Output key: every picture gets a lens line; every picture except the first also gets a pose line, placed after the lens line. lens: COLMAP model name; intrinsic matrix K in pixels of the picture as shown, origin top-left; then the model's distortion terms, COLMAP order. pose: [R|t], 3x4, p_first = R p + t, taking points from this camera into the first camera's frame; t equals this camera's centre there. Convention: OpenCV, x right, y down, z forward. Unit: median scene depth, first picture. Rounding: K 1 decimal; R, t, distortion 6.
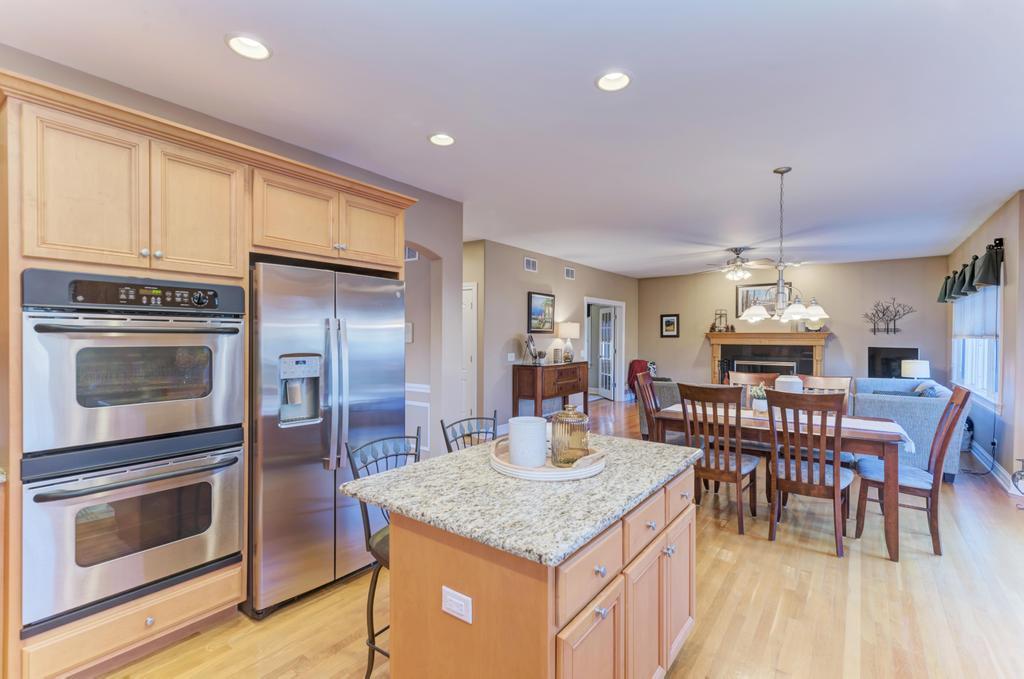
lens RADIAL K [[465.1, 0, 510.5], [0, 465.1, 338.6], [0, 0, 1]] dist [0.012295, 0.000278]
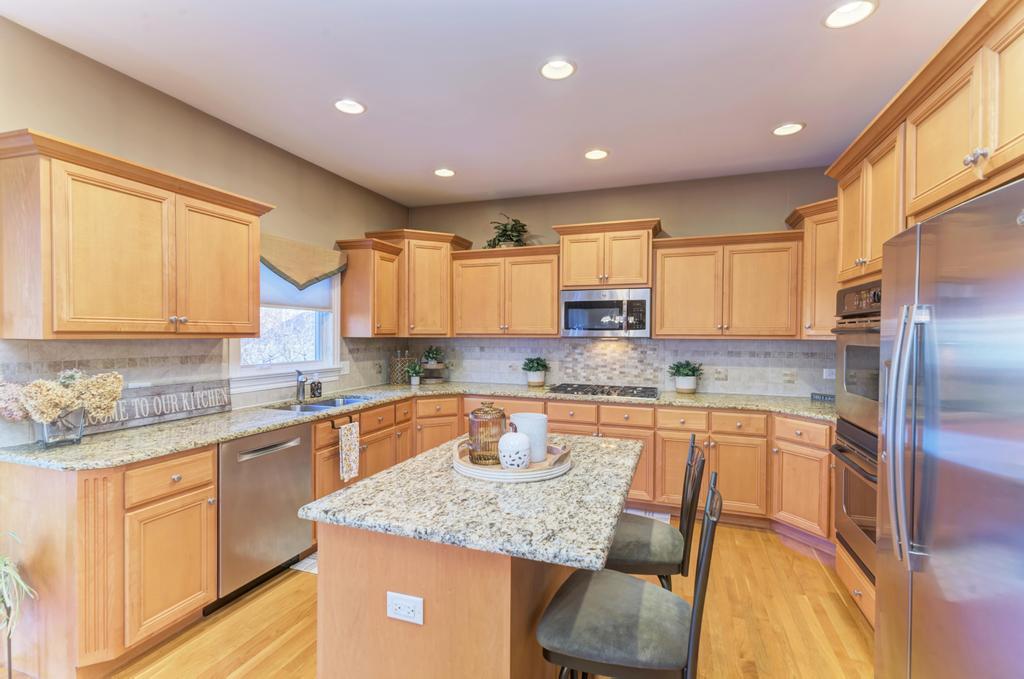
lens RADIAL K [[465.1, 0, 510.6], [0, 465.1, 340.3], [0, 0, 1]] dist [0.012295, 0.000278]
pose [[-0.955969, -0.004248, -0.293438, 0.087791], [-0.009816, 0.999799, 0.017505, -0.001612], [0.293305, 0.019614, -0.955818, 0.460848]]
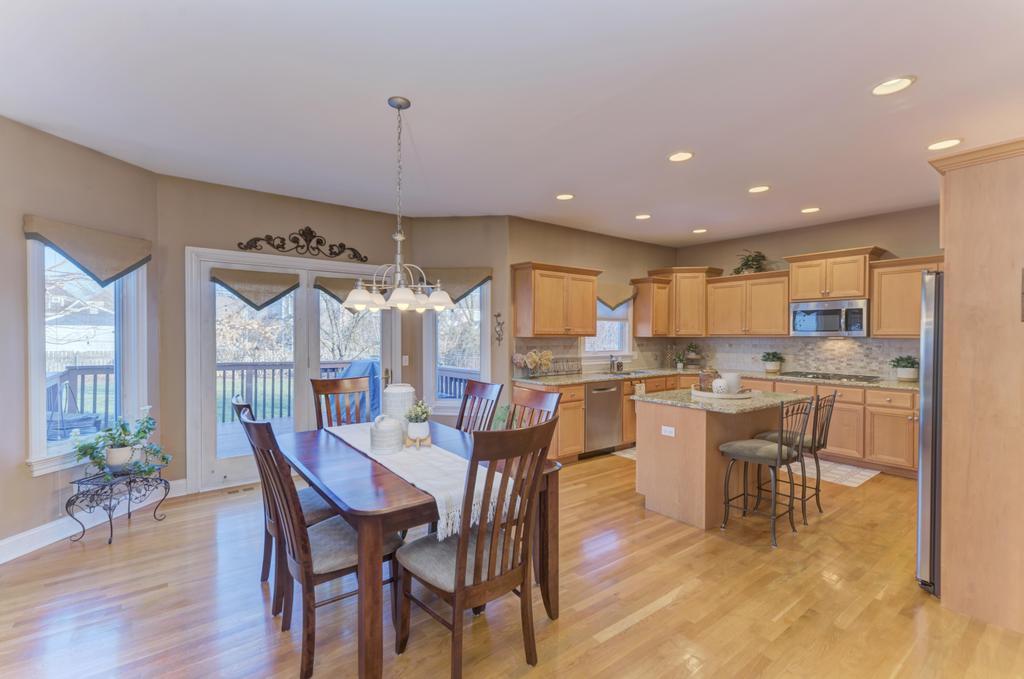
lens RADIAL K [[451.1, 0, 510.9], [0, 451.1, 341.1], [0, 0, 1]] dist [0.007245, -0.000666]
pose [[-0.960819, -0.009565, 0.277010, 0.101567], [-0.003800, 0.999765, 0.021343, -0.003060], [-0.277149, 0.019454, -0.960630, 0.769601]]
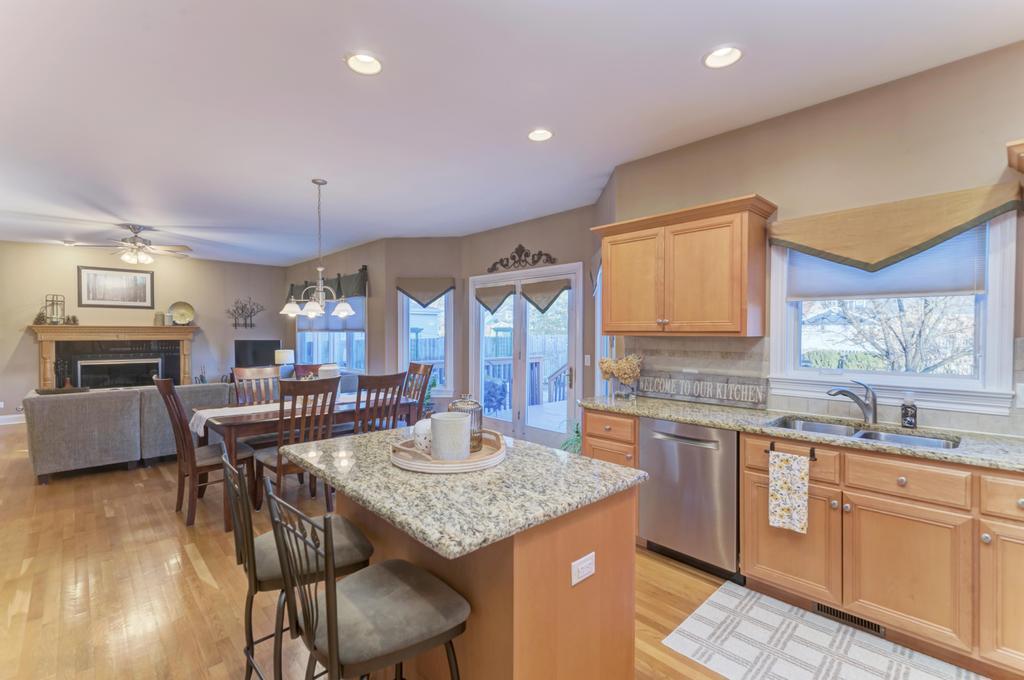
lens RADIAL K [[465.1, 0, 512.1], [0, 465.1, 341.2], [0, 0, 1]] dist [0.012295, 0.000278]
pose [[0.176196, -0.021814, 0.984113, -0.210624], [0.004847, 0.999762, 0.021293, -0.000002], [-0.984343, 0.001019, 0.176260, 0.165666]]
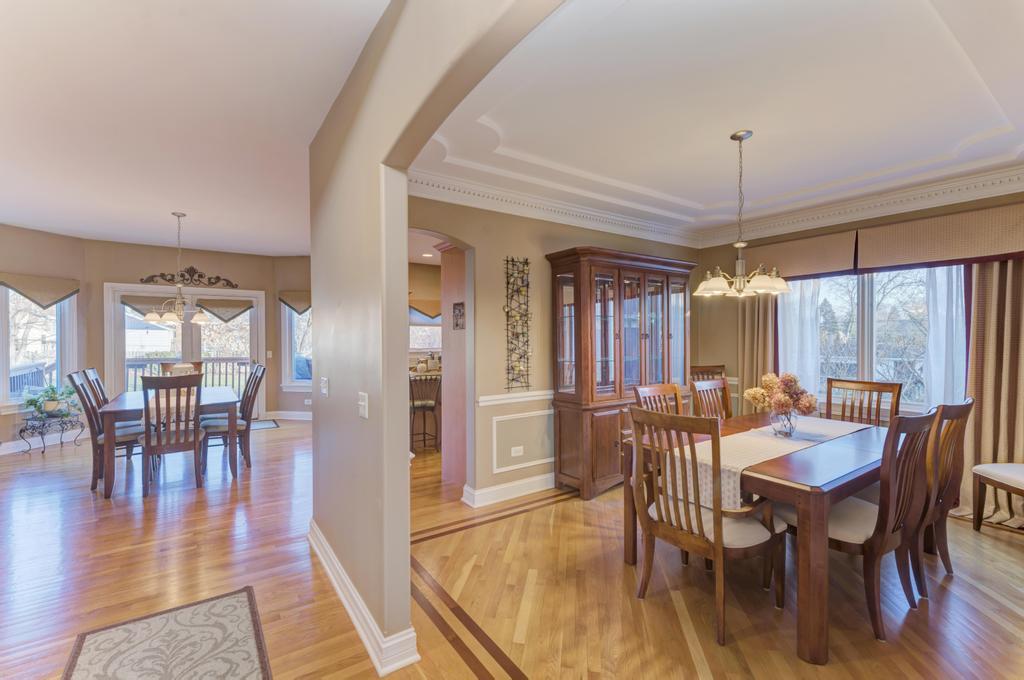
lens RADIAL K [[451.1, 0, 521.2], [0, 451.1, 341.7], [0, 0, 1]] dist [0.007245, -0.000666]
pose [[-0.948319, -0.004968, 0.317280, -0.382067], [0.000031, 0.999876, 0.015750, -0.002549], [-0.317319, 0.014946, -0.948201, 0.921310]]
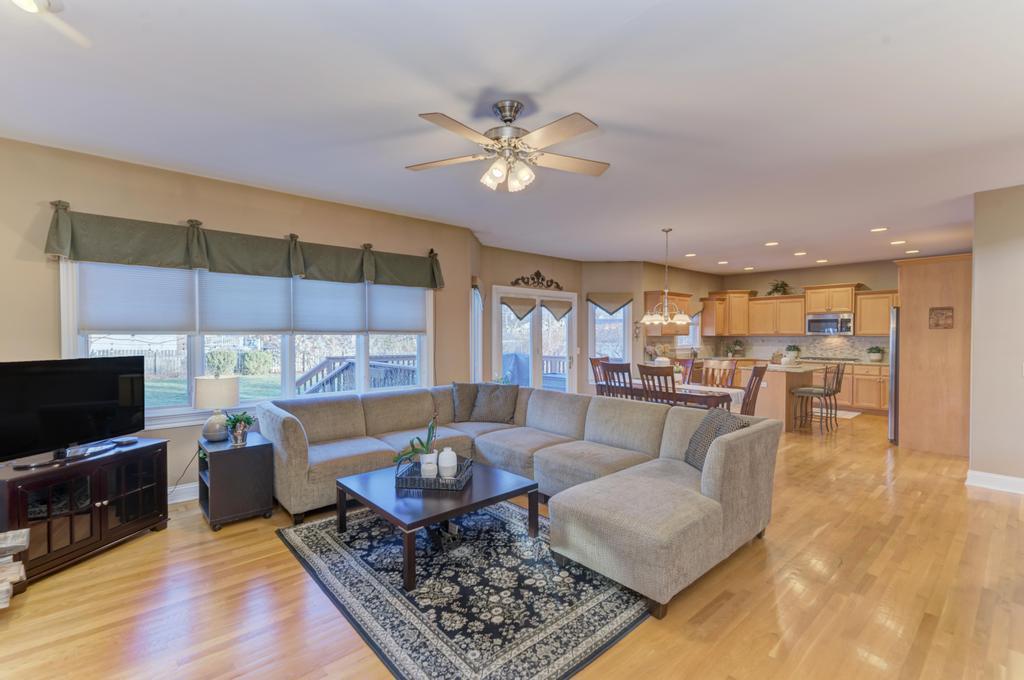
lens RADIAL K [[451.1, 0, 508.7], [0, 451.1, 340.7], [0, 0, 1]] dist [0.007245, -0.000666]
pose [[-0.977019, -0.006296, 0.213058, 0.367584], [-0.002033, 0.999793, 0.020221, -0.004554], [-0.213141, 0.019323, -0.976830, 1.246898]]
